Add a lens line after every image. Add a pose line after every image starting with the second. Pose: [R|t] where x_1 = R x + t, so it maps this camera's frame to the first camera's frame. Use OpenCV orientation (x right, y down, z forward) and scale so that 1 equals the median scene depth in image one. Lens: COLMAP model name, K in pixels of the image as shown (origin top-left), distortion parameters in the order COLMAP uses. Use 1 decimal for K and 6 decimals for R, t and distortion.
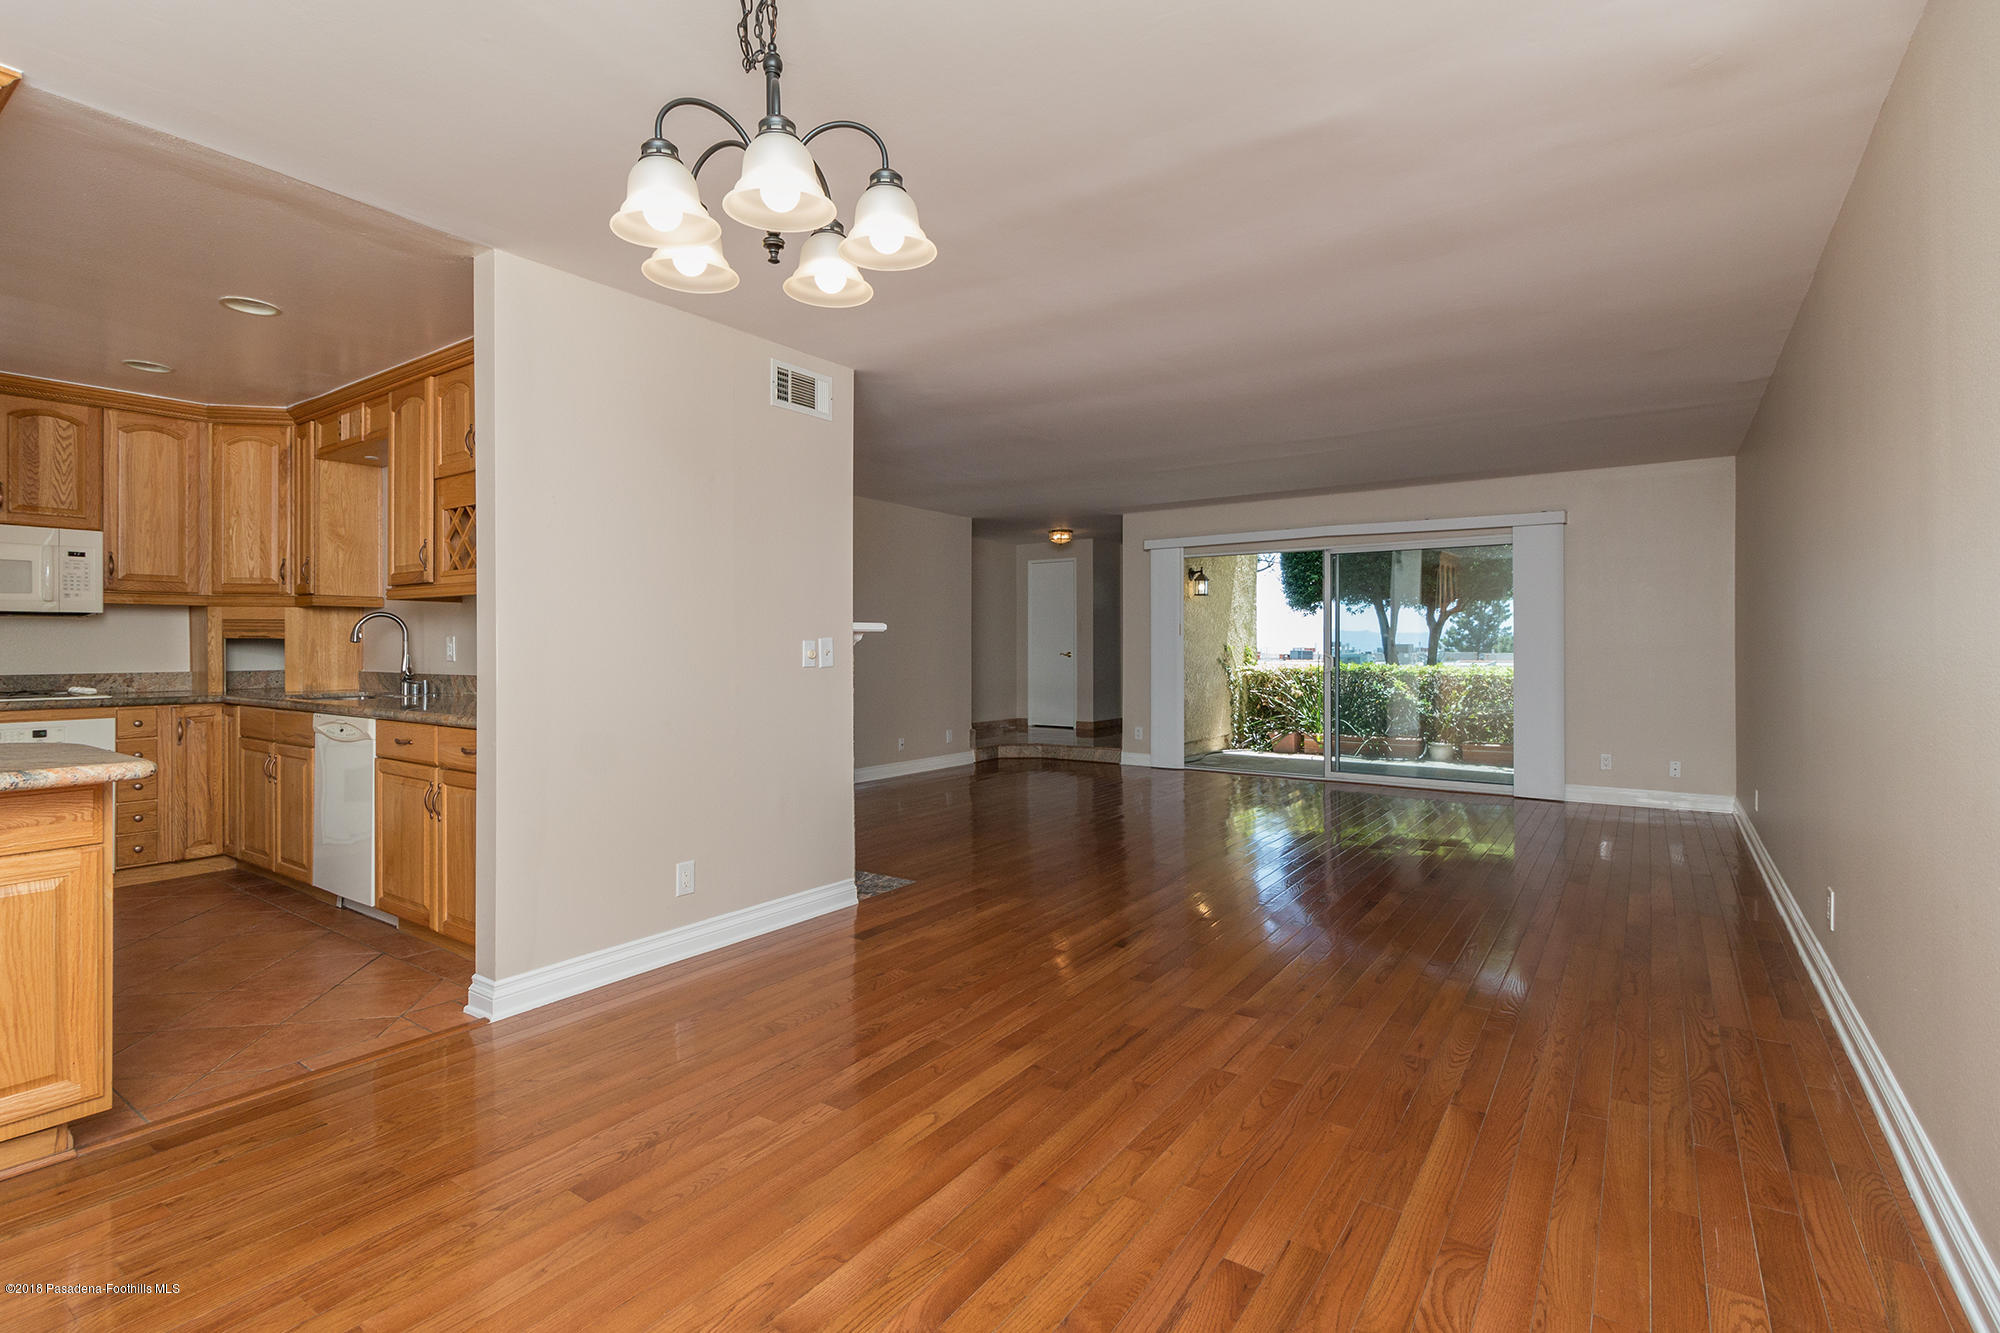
lens RADIAL K [[928.6, 0, 990.2], [0, 928.6, 641.0], [0, 0, 1]] dist [0.005945, -0.000356]
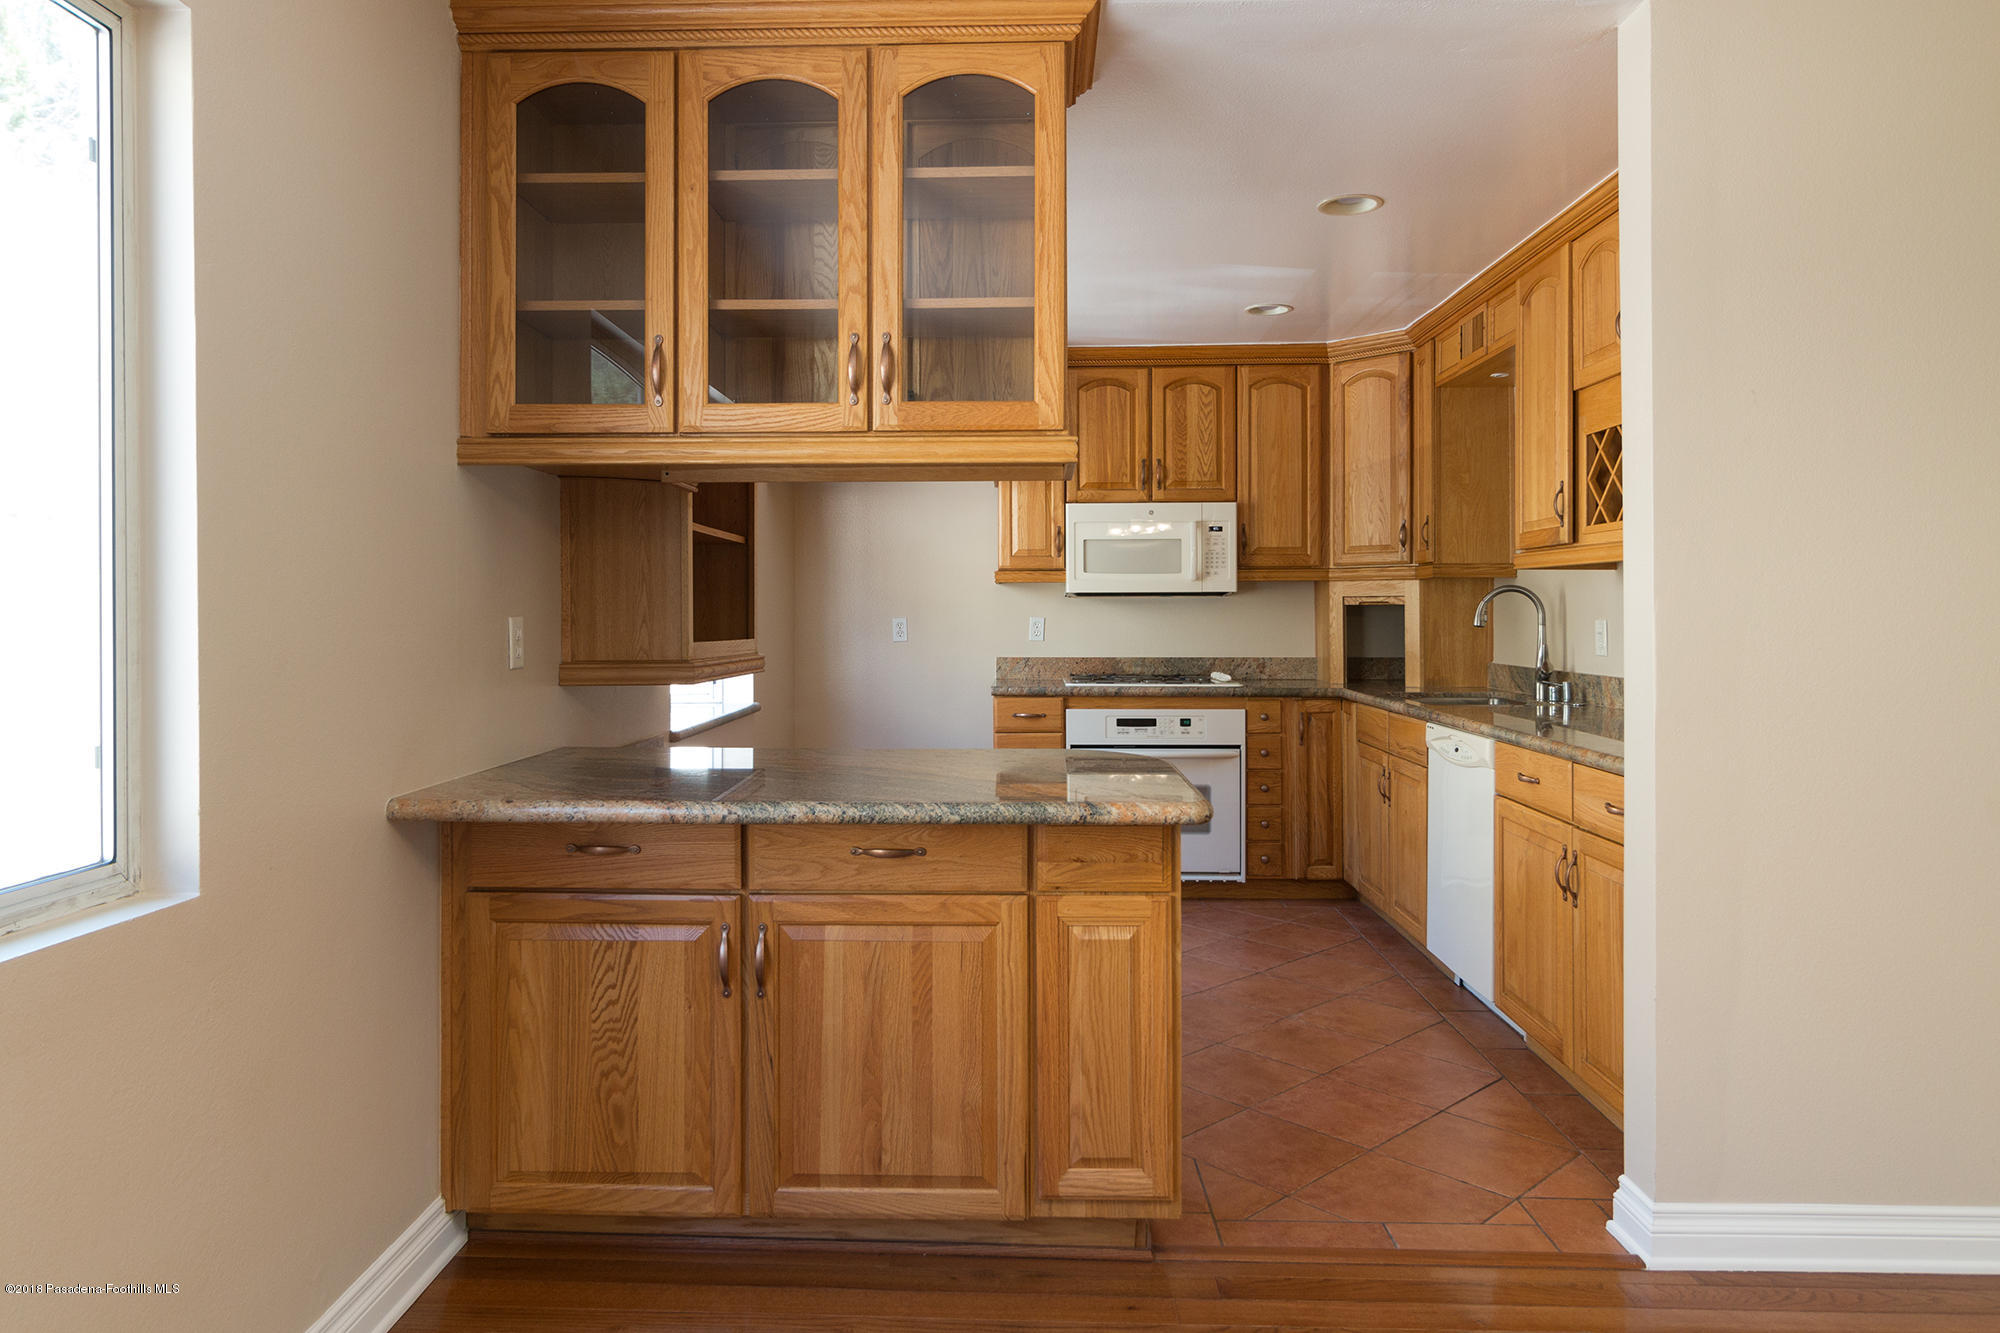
lens RADIAL K [[1277.8, 0, 985.9], [0, 1277.8, 610.3], [0, 0, 1]] dist [0.000702, 0.002146]
pose [[0.549162, -0.001504, -0.835715, -0.048323], [0.004785, 0.999988, 0.001345, -0.015609], [0.835702, -0.004737, 0.549162, 0.117533]]
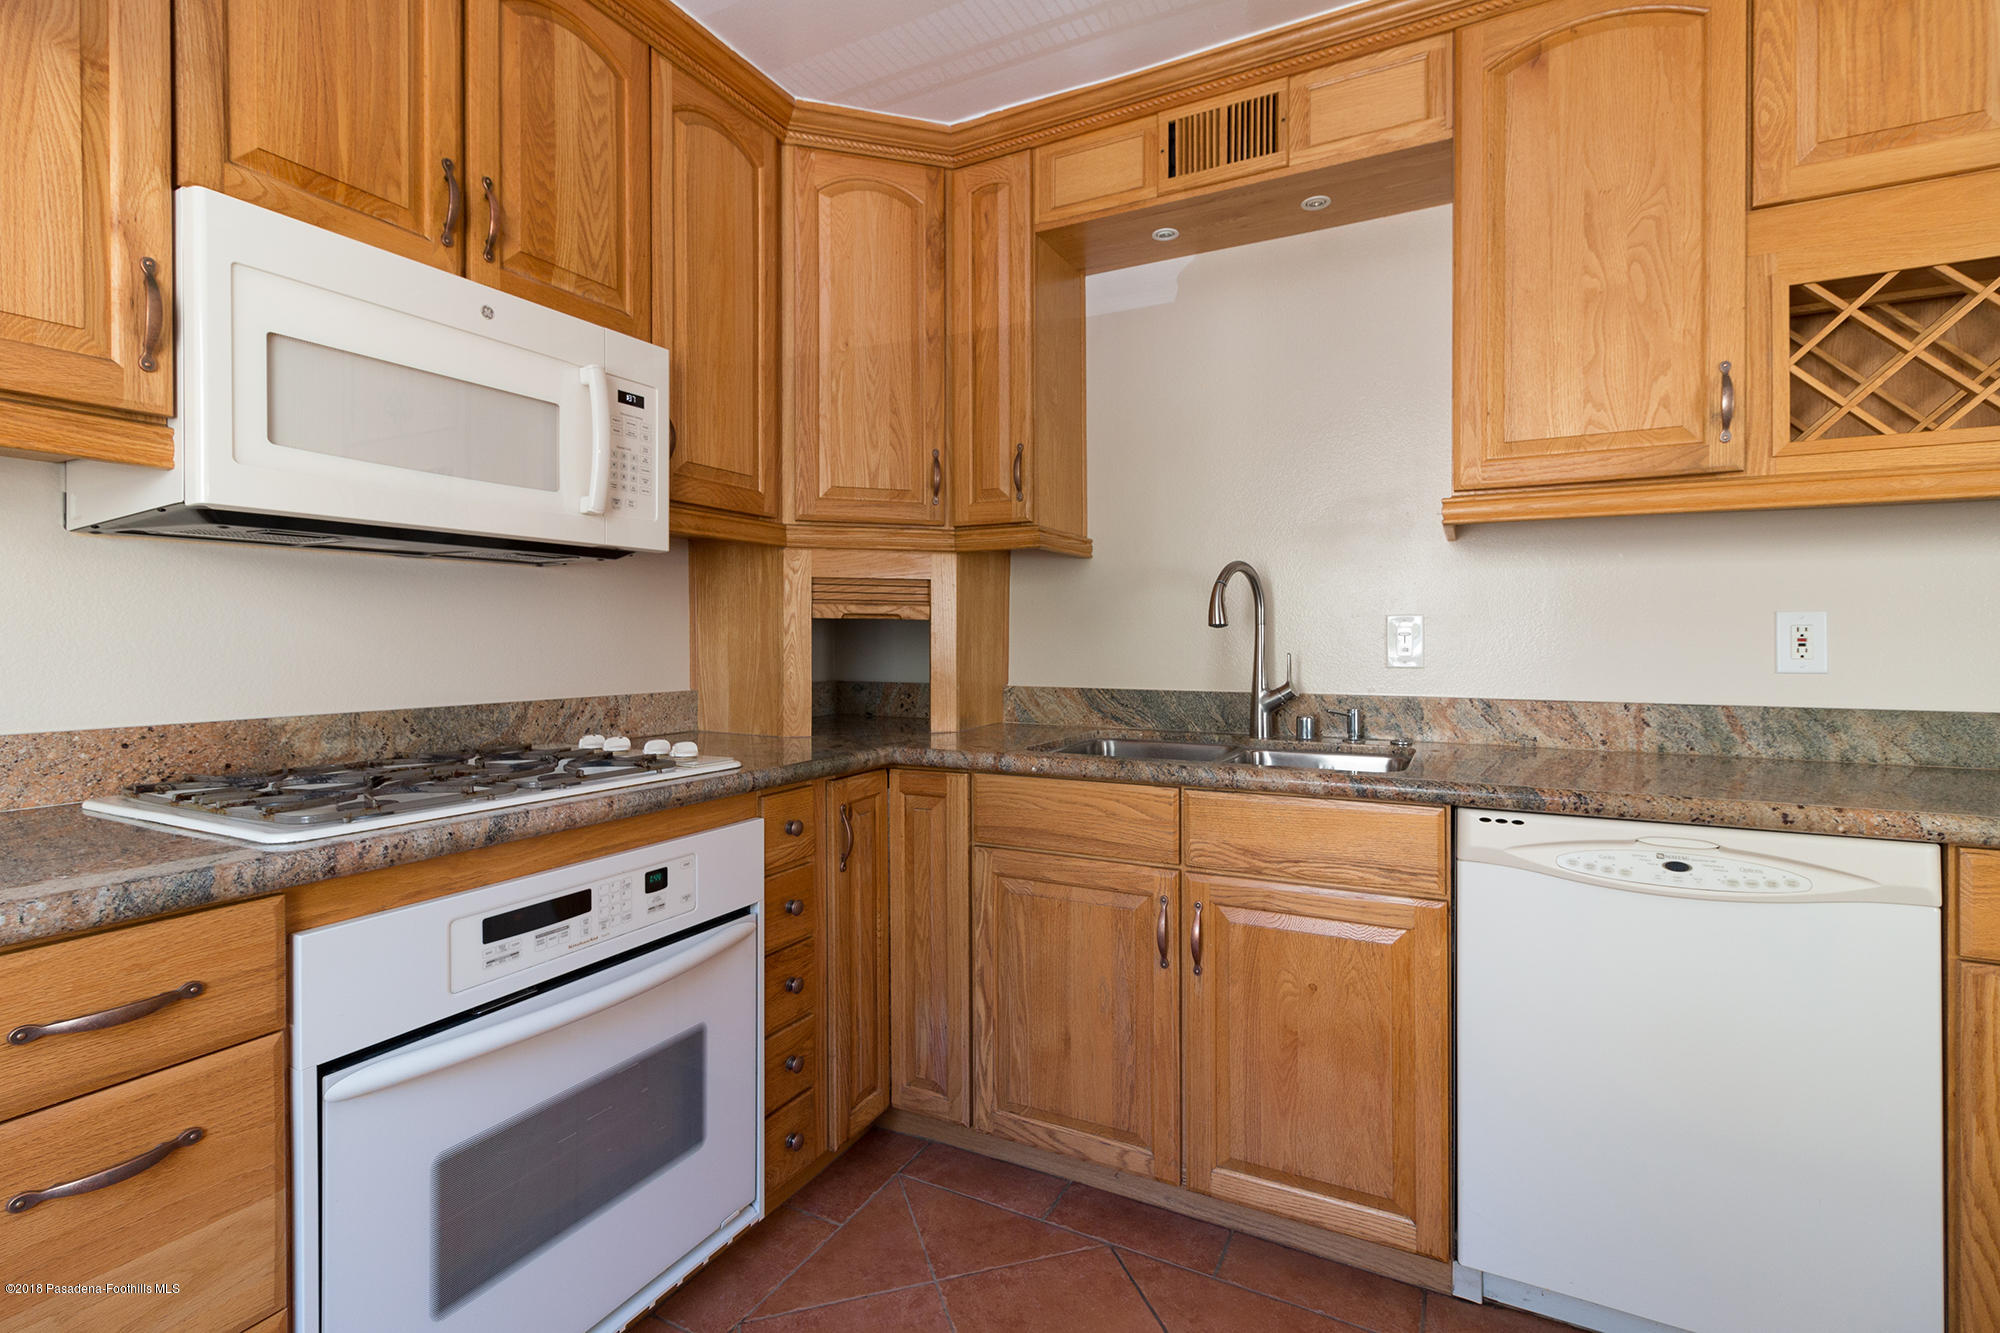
lens RADIAL K [[928.6, 0, 994.0], [0, 928.6, 639.8], [0, 0, 1]] dist [0.005945, -0.000356]
pose [[0.992243, -0.001336, 0.124305, -0.887567], [0.000996, 0.999996, 0.002794, 0.006947], [-0.124308, -0.002648, 0.992240, 0.602915]]
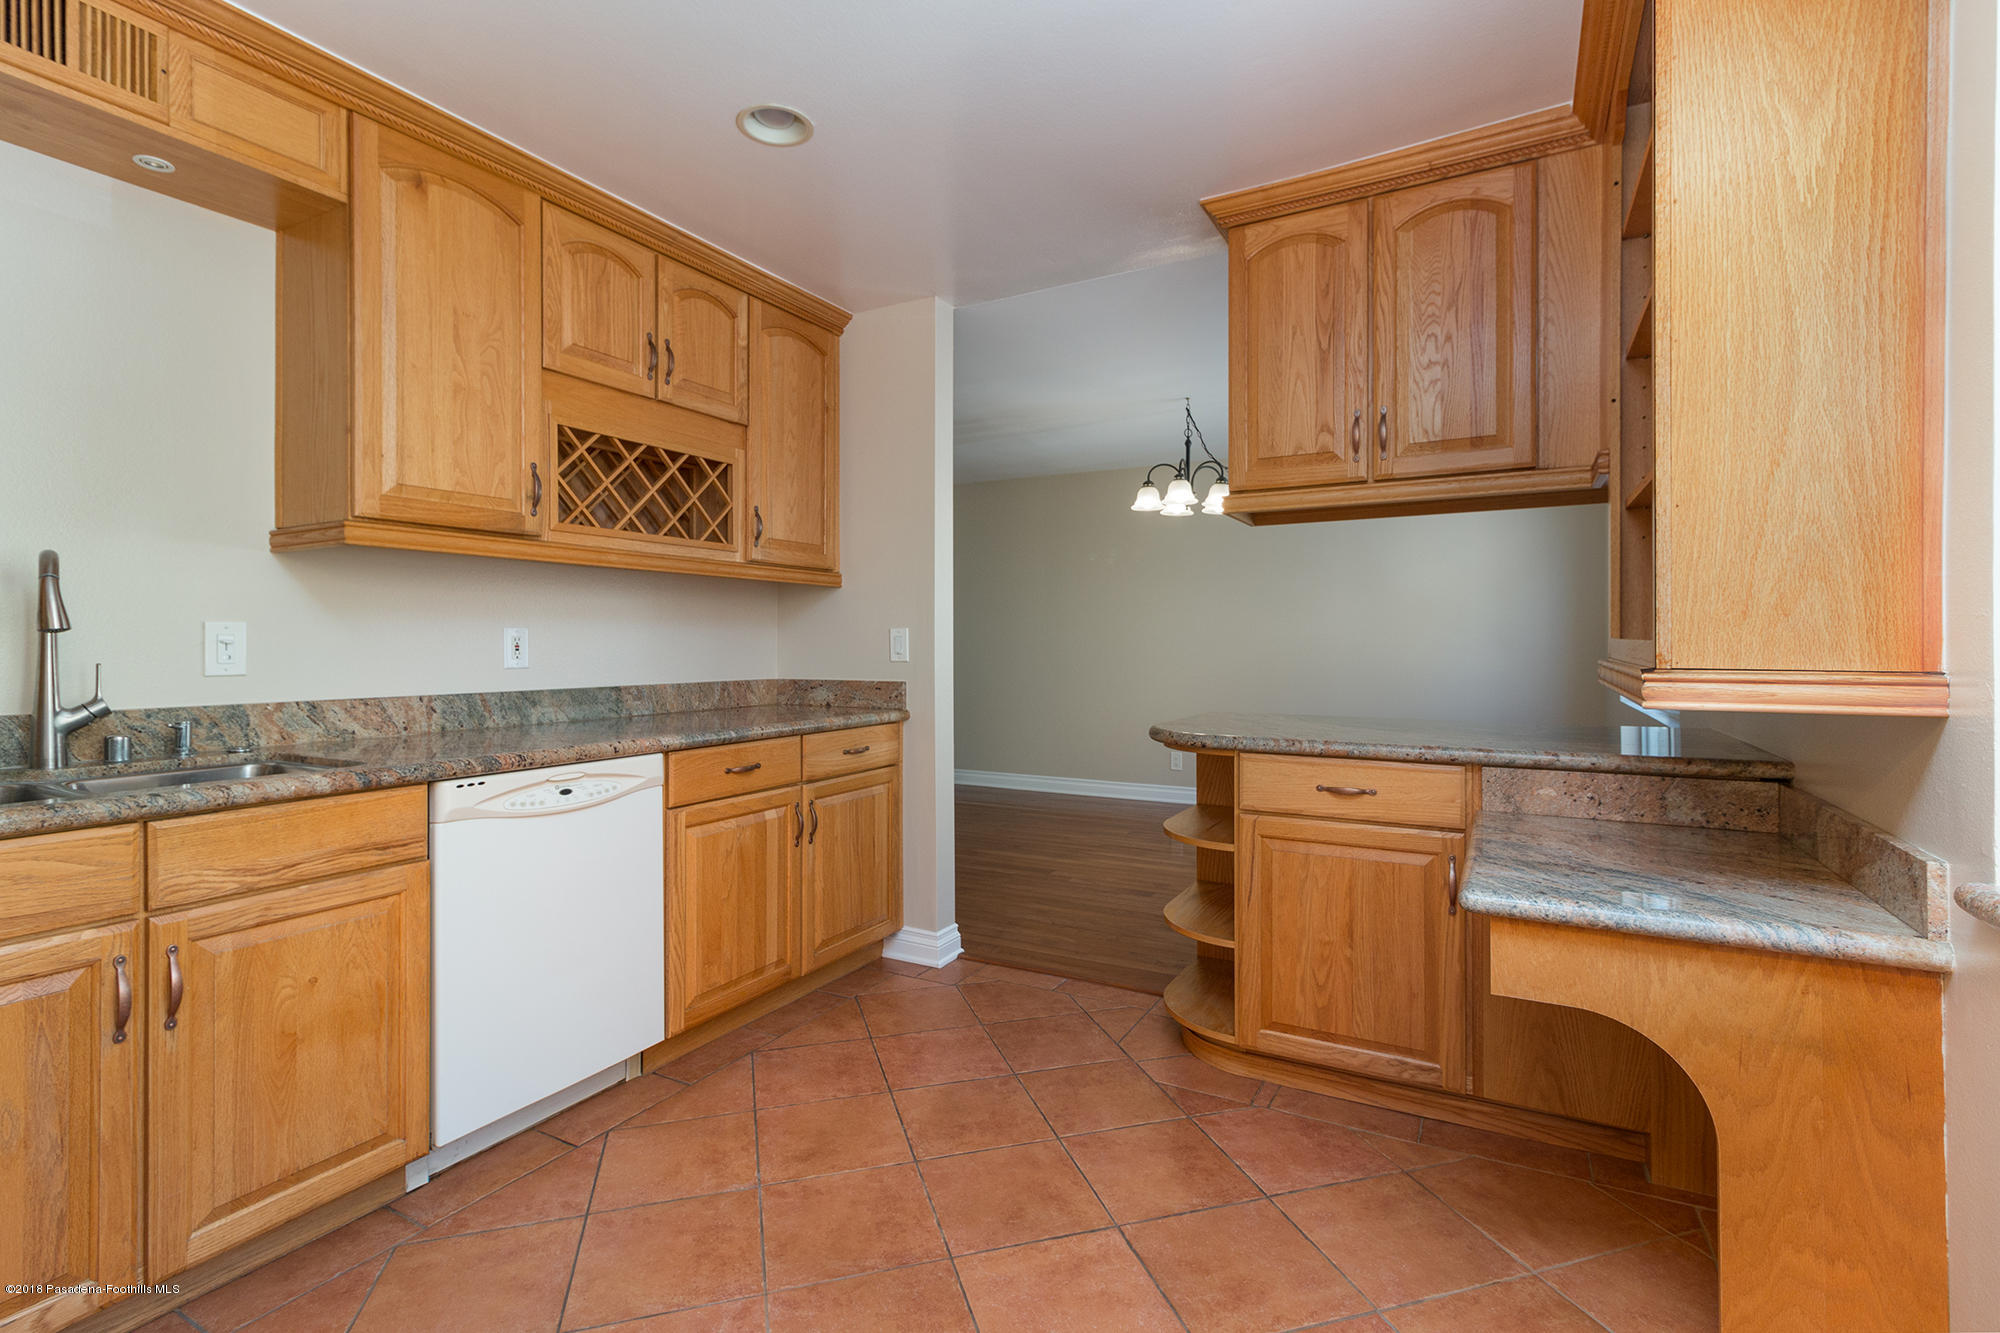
lens RADIAL K [[928.6, 0, 993.7], [0, 928.6, 638.8], [0, 0, 1]] dist [0.005945, -0.000356]
pose [[-0.107390, 0.004687, 0.994206, -1.134480], [-0.001340, 0.999987, -0.004859, 0.005979], [-0.994216, -0.001854, -0.107382, 0.716179]]
